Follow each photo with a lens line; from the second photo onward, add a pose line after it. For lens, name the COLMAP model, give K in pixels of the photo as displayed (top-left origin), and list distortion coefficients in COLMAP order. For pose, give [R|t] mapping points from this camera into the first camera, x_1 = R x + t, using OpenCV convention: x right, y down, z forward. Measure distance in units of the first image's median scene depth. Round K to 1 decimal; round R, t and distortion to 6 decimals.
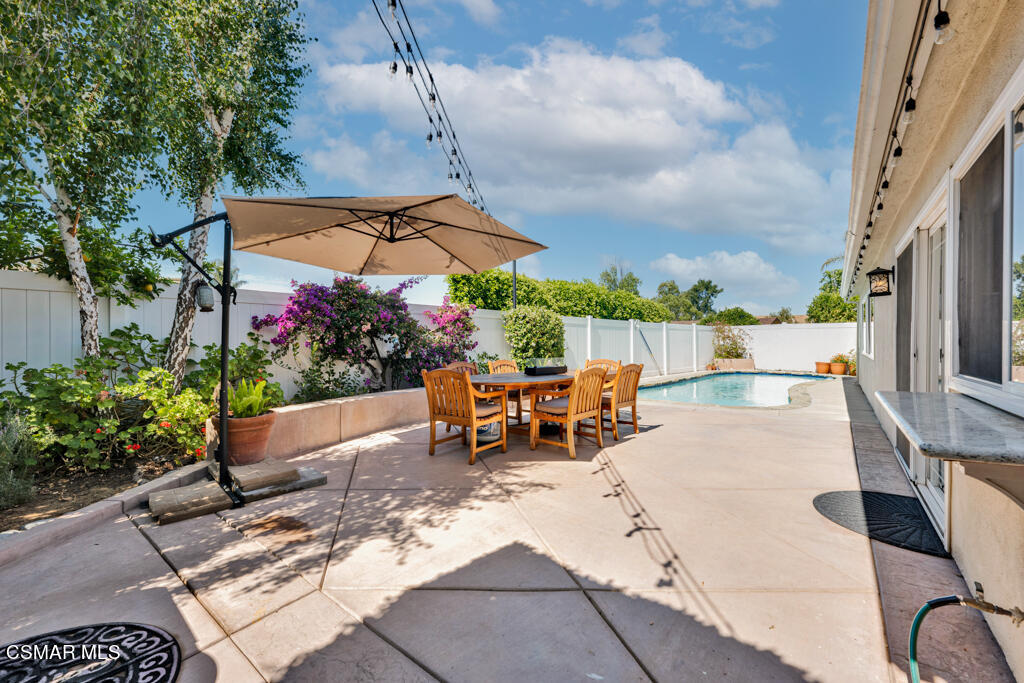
lens RADIAL K [[418.4, 0, 508.8], [0, 418.4, 343.5], [0, 0, 1]] dist [0.000847, 0.000041]
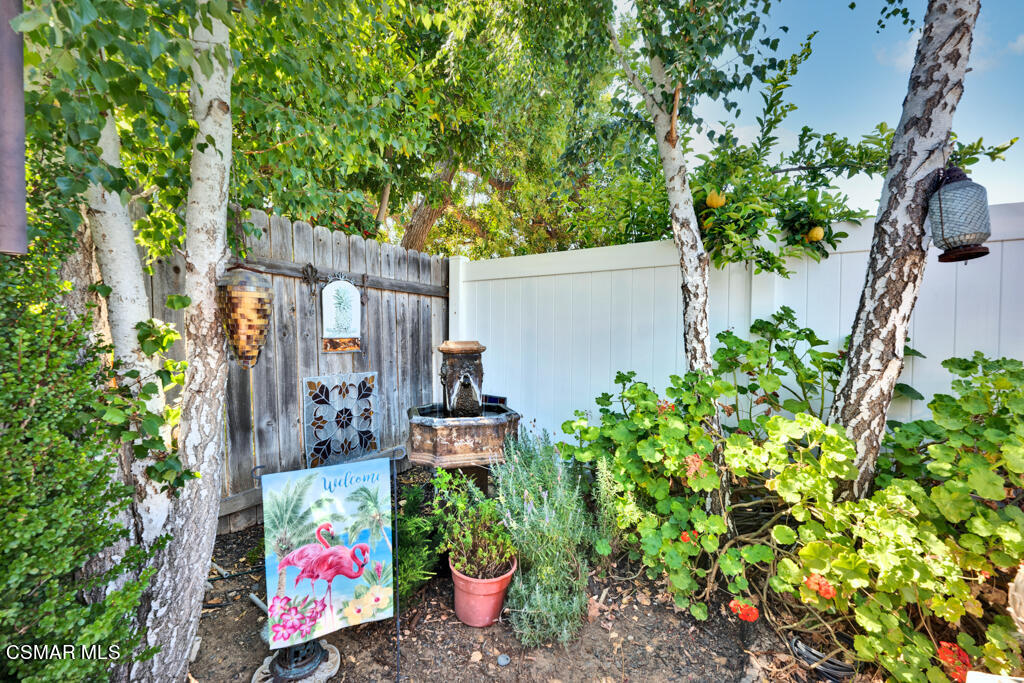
lens RADIAL K [[418.4, 0, 508.8], [0, 418.4, 343.5], [0, 0, 1]] dist [0.000847, 0.000041]
pose [[0.164885, 0.025359, -0.985987, -0.455935], [-0.009205, 0.999665, 0.024172, -0.013416], [0.986270, 0.005091, 0.165063, 0.595576]]
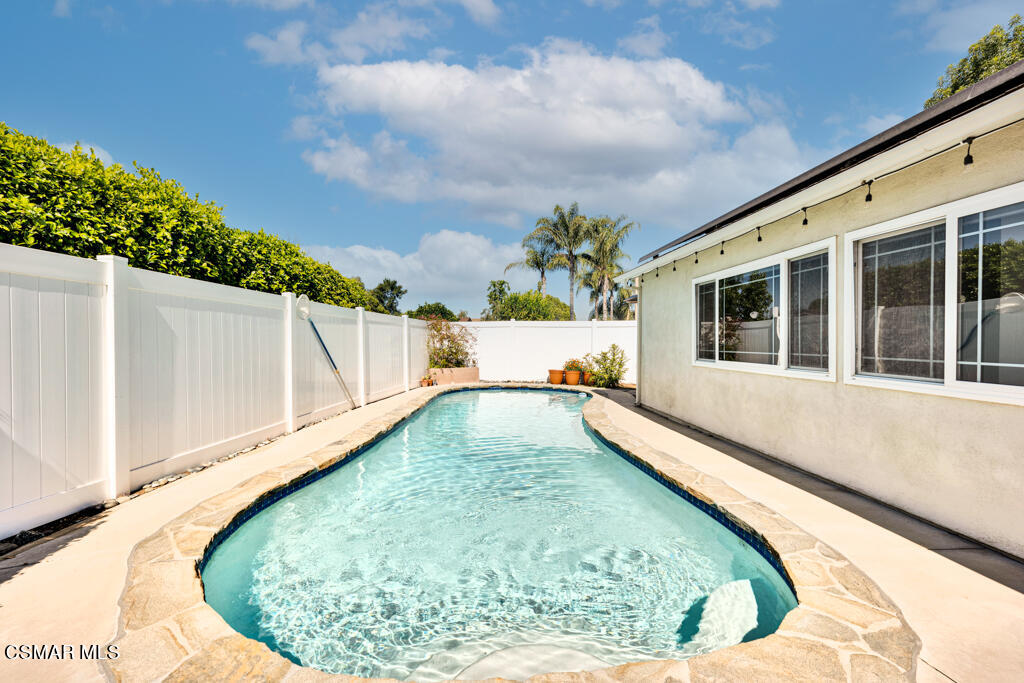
lens RADIAL K [[418.4, 0, 508.8], [0, 418.4, 343.5], [0, 0, 1]] dist [0.000847, 0.000041]
pose [[0.749810, -0.000460, 0.661654, 0.505483], [0.001246, 0.999999, -0.000716, -0.015023], [-0.661652, 0.001361, 0.749809, 1.493476]]
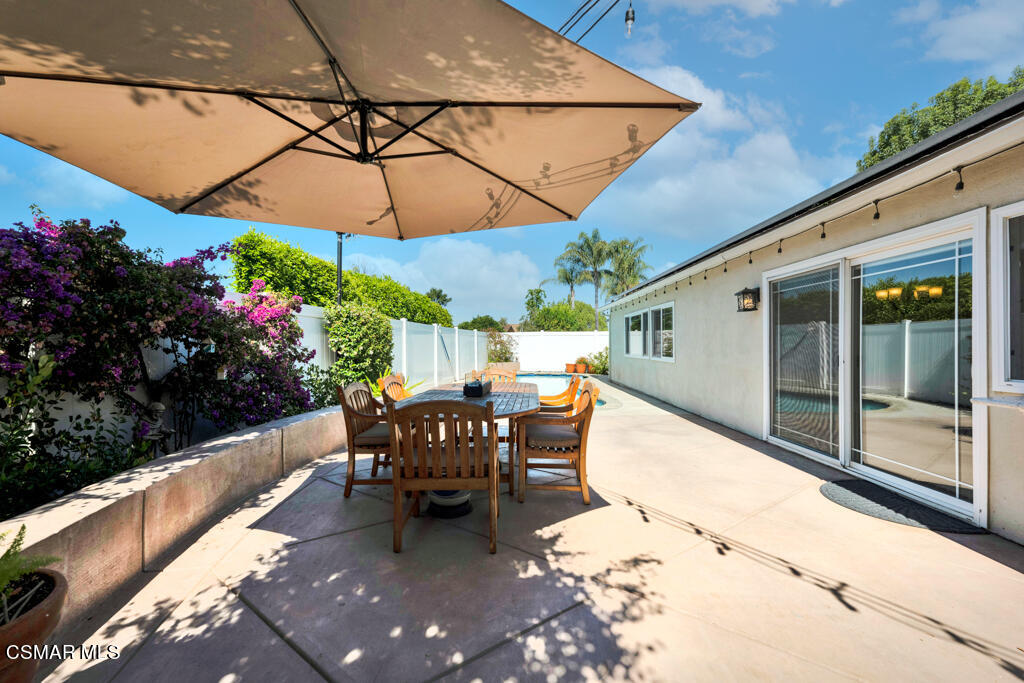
lens RADIAL K [[418.4, 0, 508.8], [0, 418.4, 343.5], [0, 0, 1]] dist [0.000847, 0.000041]
pose [[0.806558, 0.001438, 0.591153, -0.363593], [0.004691, 0.999950, -0.008833, -0.011612], [-0.591136, 0.009897, 0.806511, 0.404954]]
